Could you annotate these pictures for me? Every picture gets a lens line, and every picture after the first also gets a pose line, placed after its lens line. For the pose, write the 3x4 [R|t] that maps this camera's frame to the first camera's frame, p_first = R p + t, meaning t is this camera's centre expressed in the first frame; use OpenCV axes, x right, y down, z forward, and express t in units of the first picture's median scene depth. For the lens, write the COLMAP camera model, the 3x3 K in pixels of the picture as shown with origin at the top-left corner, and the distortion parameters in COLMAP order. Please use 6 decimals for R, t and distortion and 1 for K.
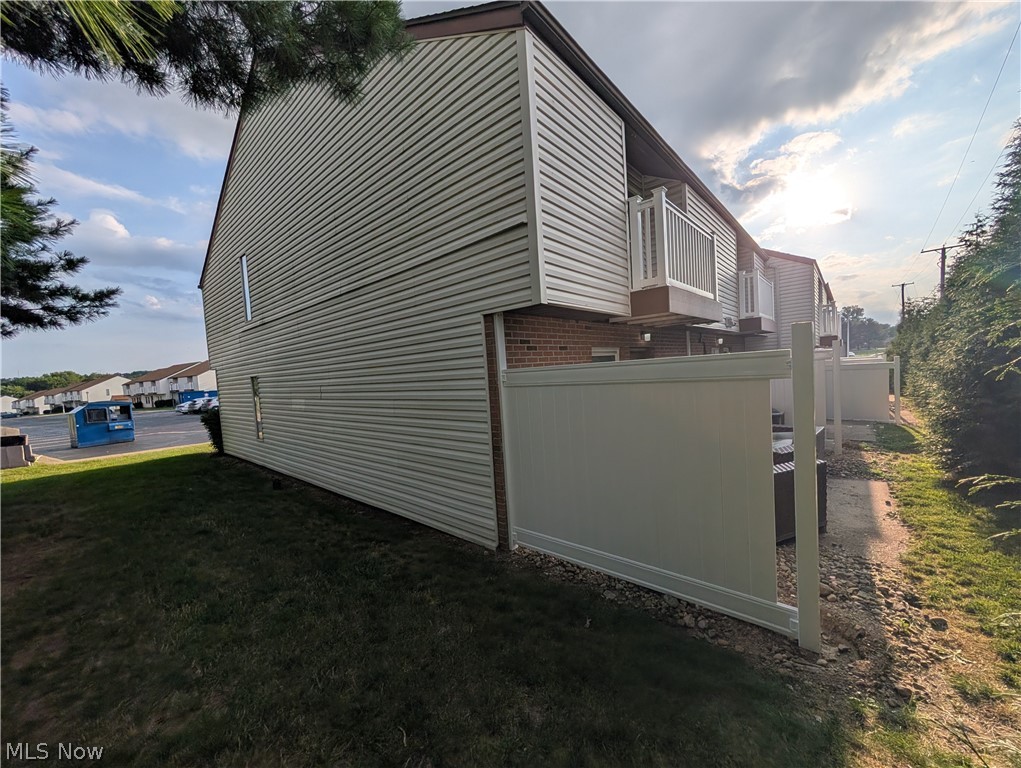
lens RADIAL K [[386.5, 0, 512.0], [0, 386.5, 388.1], [0, 0, 1]] dist [-0.001055, -0.000155]
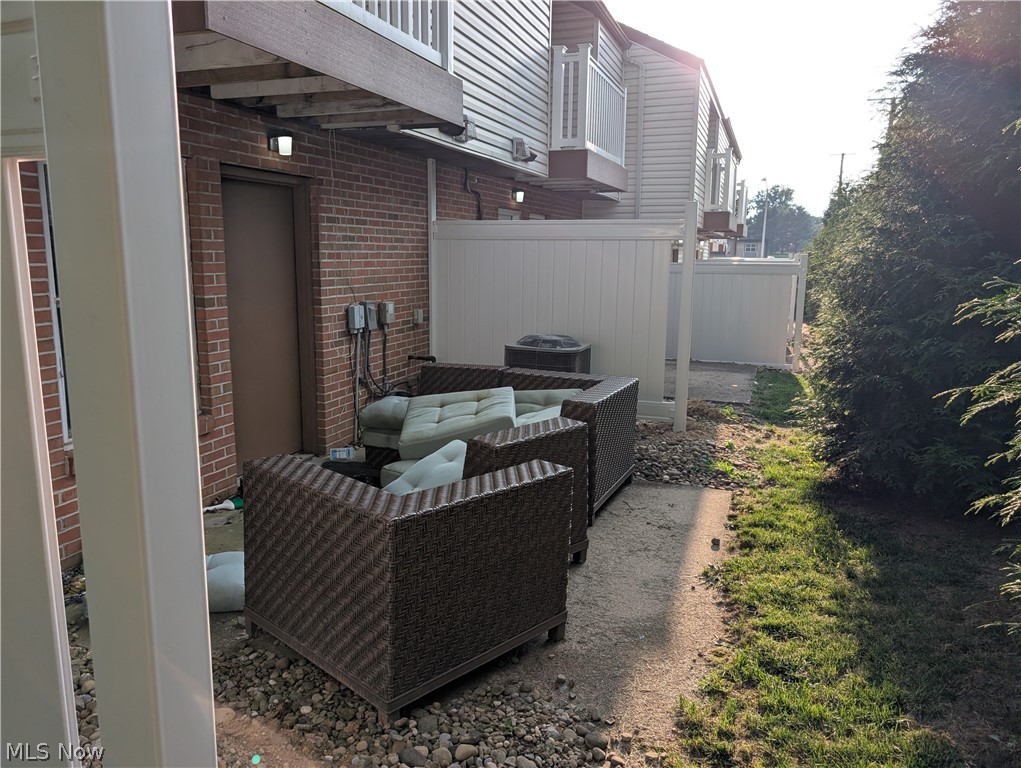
lens RADIAL K [[709.4, 0, 510.5], [0, 709.4, 384.0], [0, 0, 1]] dist [-0.001023, -0.000646]
pose [[0.933349, 0.004013, 0.358949, 0.407343], [-0.048370, 0.992224, 0.114678, 0.018517], [-0.355697, -0.124397, 0.926286, 0.297235]]
